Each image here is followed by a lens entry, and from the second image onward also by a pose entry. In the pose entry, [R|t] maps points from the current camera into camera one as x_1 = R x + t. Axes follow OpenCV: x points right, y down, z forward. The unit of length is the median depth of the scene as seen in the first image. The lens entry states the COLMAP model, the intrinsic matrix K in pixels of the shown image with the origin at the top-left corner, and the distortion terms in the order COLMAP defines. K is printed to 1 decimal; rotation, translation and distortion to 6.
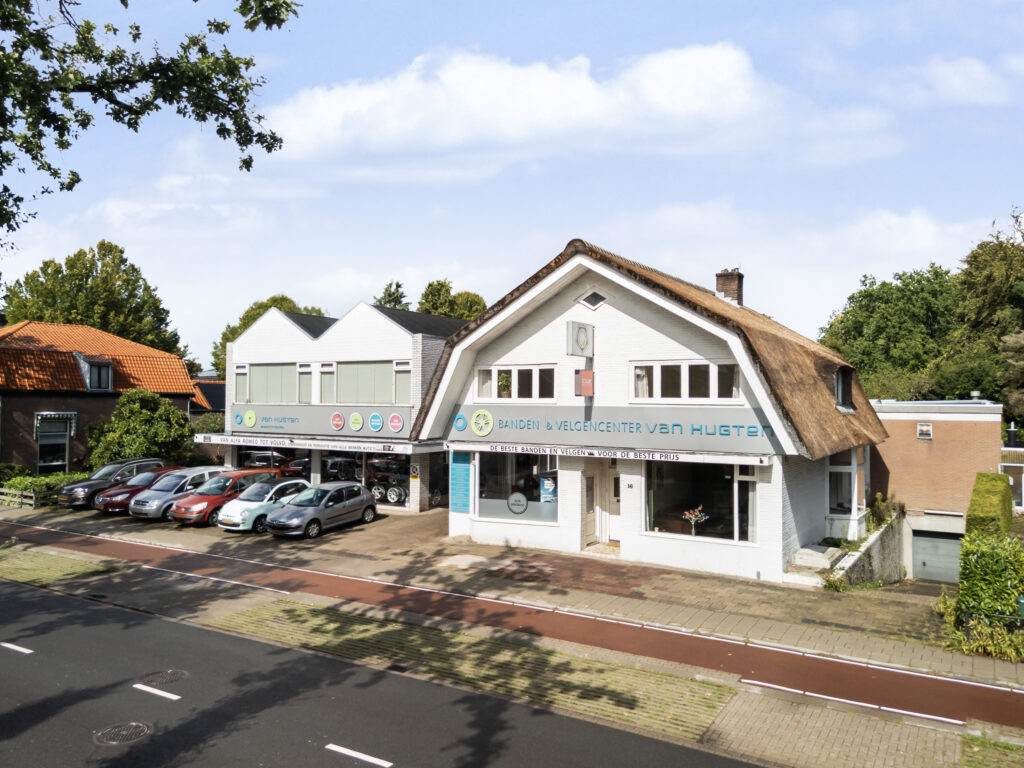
lens RADIAL K [[749.4, 0, 535.3], [0, 749.4, 387.0], [0, 0, 1]] dist [0.076668, -0.079896]
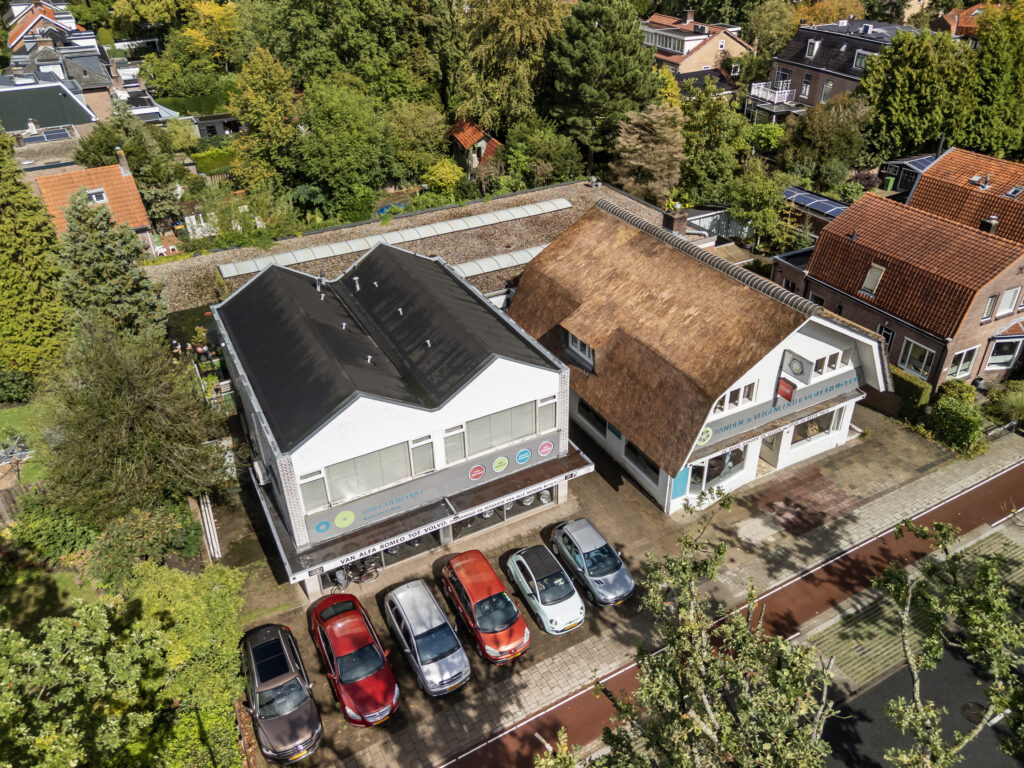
lens RADIAL K [[731.8, 0, 525.2], [0, 731.8, 382.4], [0, 0, 1]] dist [0.069661, -0.074805]
pose [[0.511530, -0.473274, 0.717181, -1.123972], [0.005800, 0.836527, 0.547895, -0.744162], [-0.859246, -0.276106, 0.430653, 0.773353]]
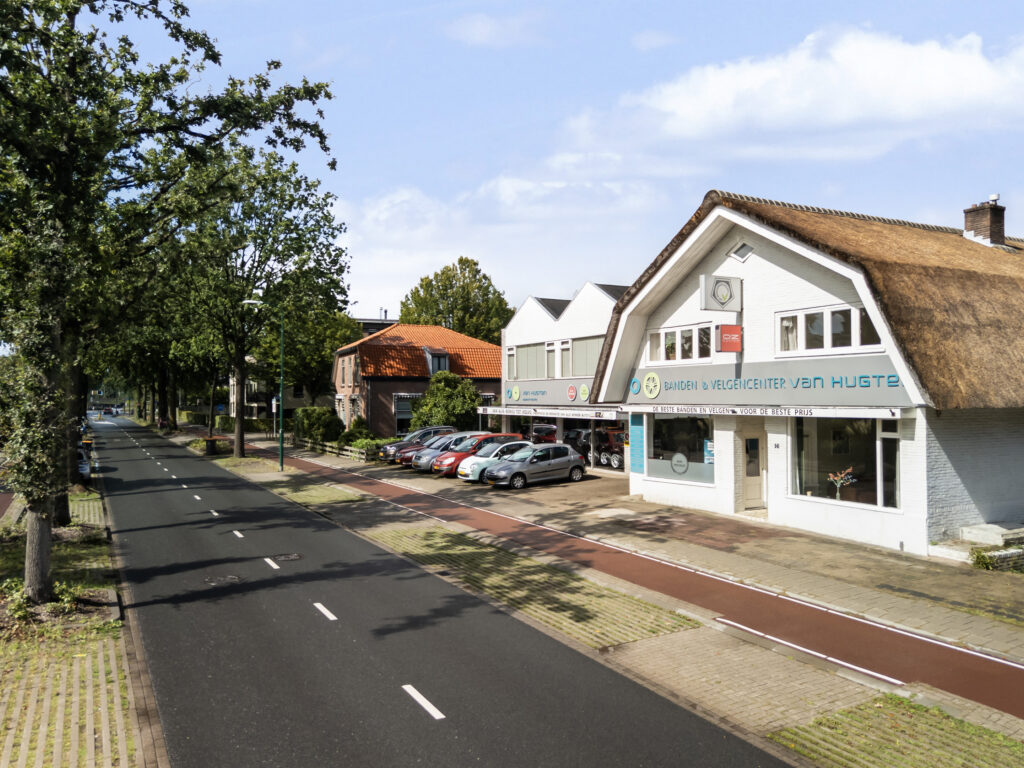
lens RADIAL K [[749.4, 0, 535.3], [0, 749.4, 387.0], [0, 0, 1]] dist [0.076668, -0.079896]
pose [[0.870531, -0.017585, -0.491800, 0.304380], [0.019642, 0.999807, -0.000982, 0.049551], [0.491722, -0.008805, 0.870708, 0.029784]]
